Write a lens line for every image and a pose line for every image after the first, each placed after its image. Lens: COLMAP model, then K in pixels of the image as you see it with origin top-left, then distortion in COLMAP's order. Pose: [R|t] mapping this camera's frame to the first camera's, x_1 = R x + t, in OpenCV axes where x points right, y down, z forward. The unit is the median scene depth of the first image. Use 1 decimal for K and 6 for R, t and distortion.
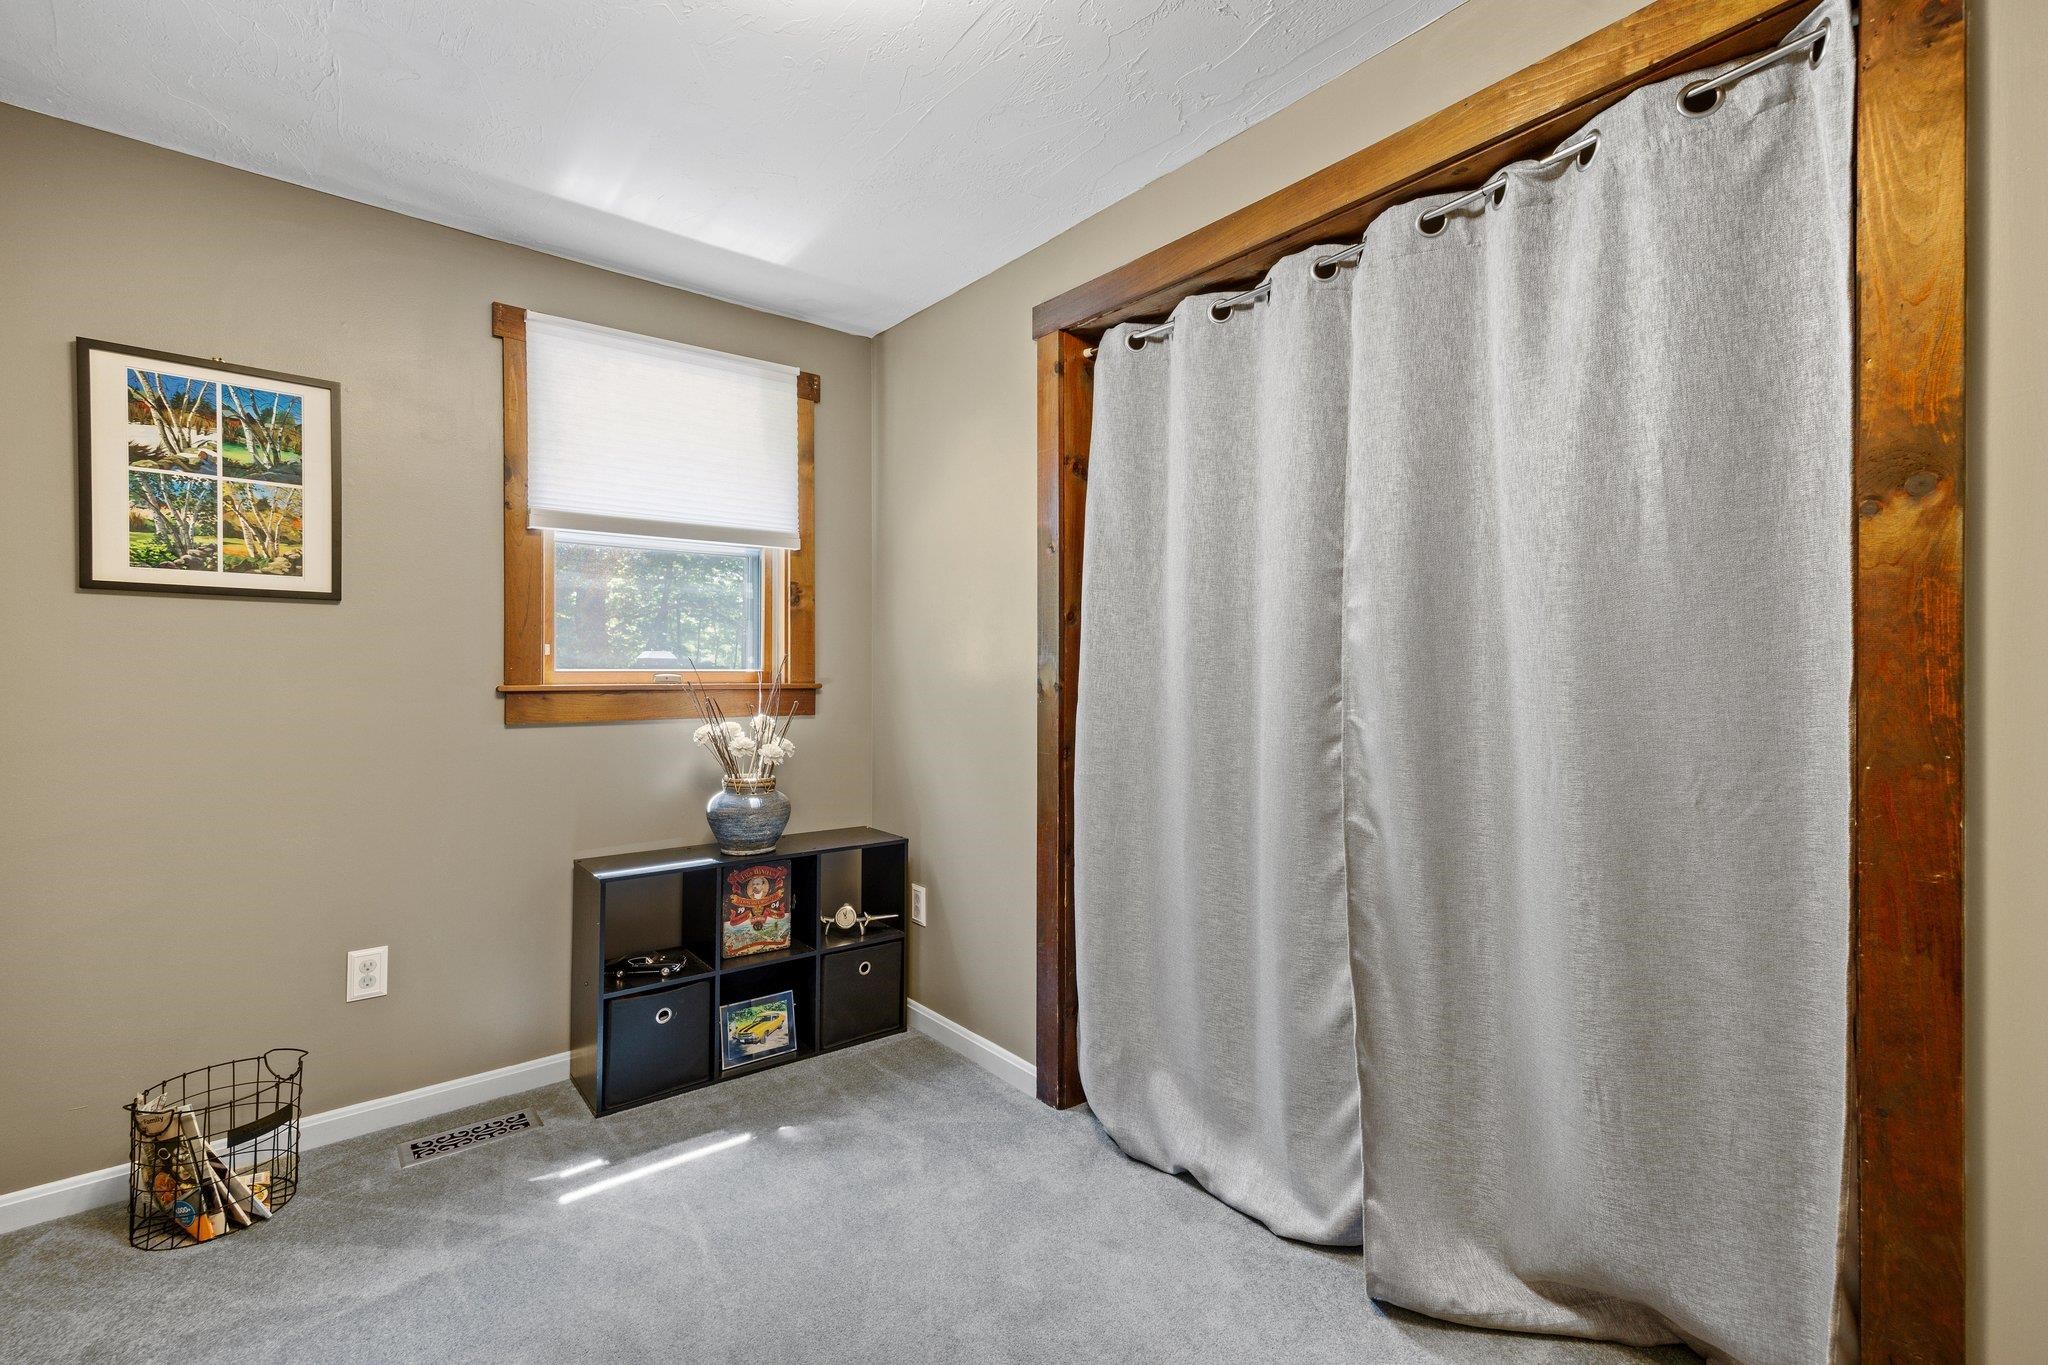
lens RADIAL K [[914.4, 0, 1023.2], [0, 914.4, 675.3], [0, 0, 1]] dist [0.033631, 0.001758]
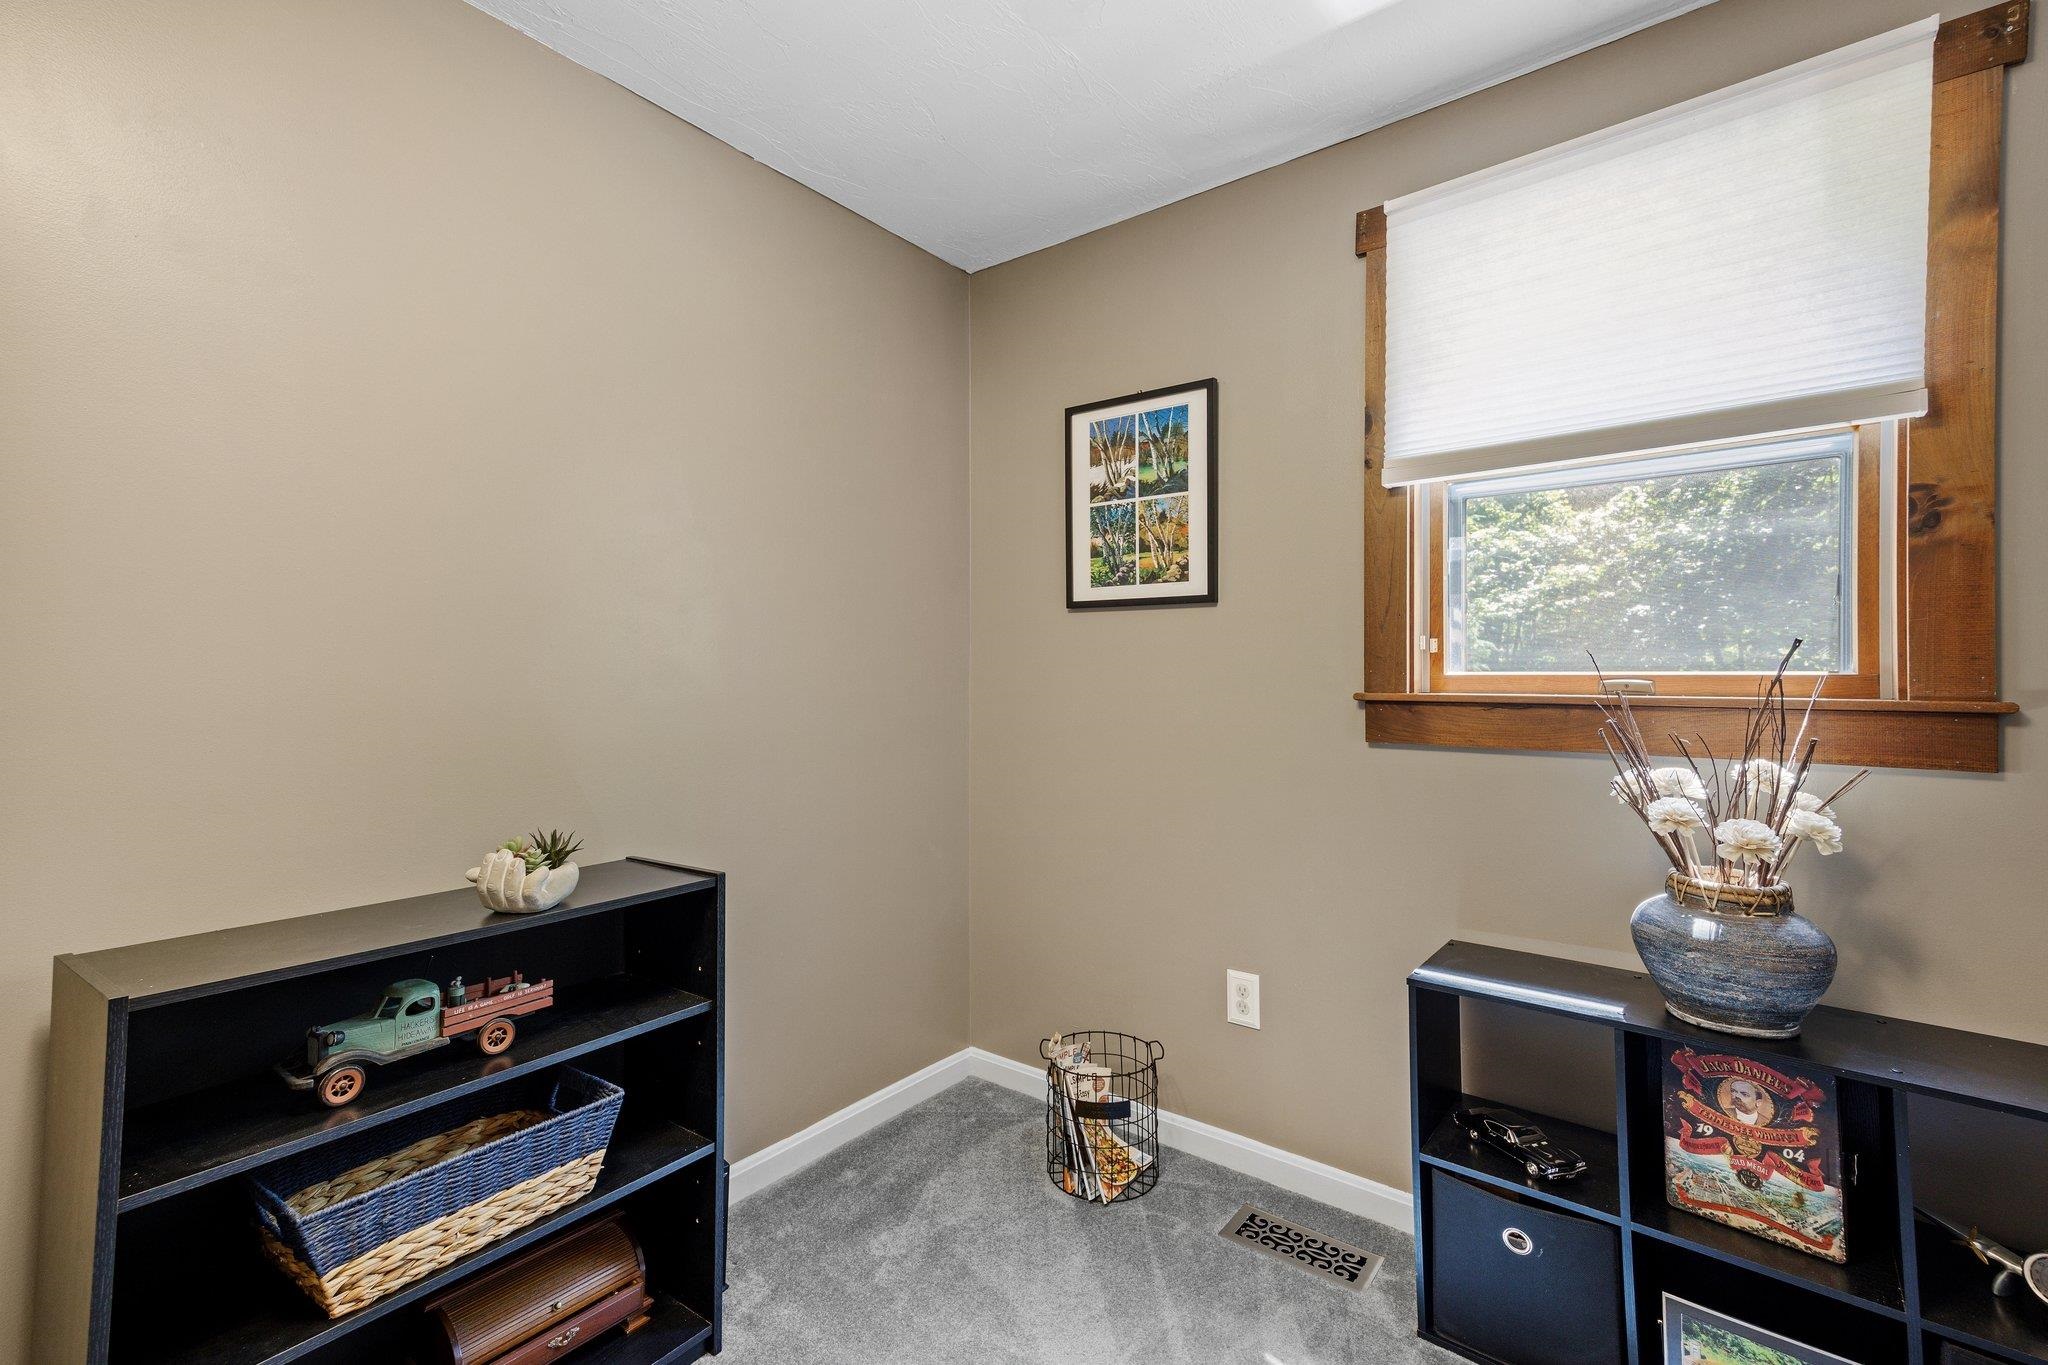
lens RADIAL K [[914.4, 0, 1024.0], [0, 914.4, 666.1], [0, 0, 1]] dist [0.033631, 0.001758]
pose [[0.240674, -0.008010, -0.970573, 0.149913], [-0.001582, 0.999961, -0.008645, -0.005073], [0.970605, 0.003617, 0.240652, 0.600972]]
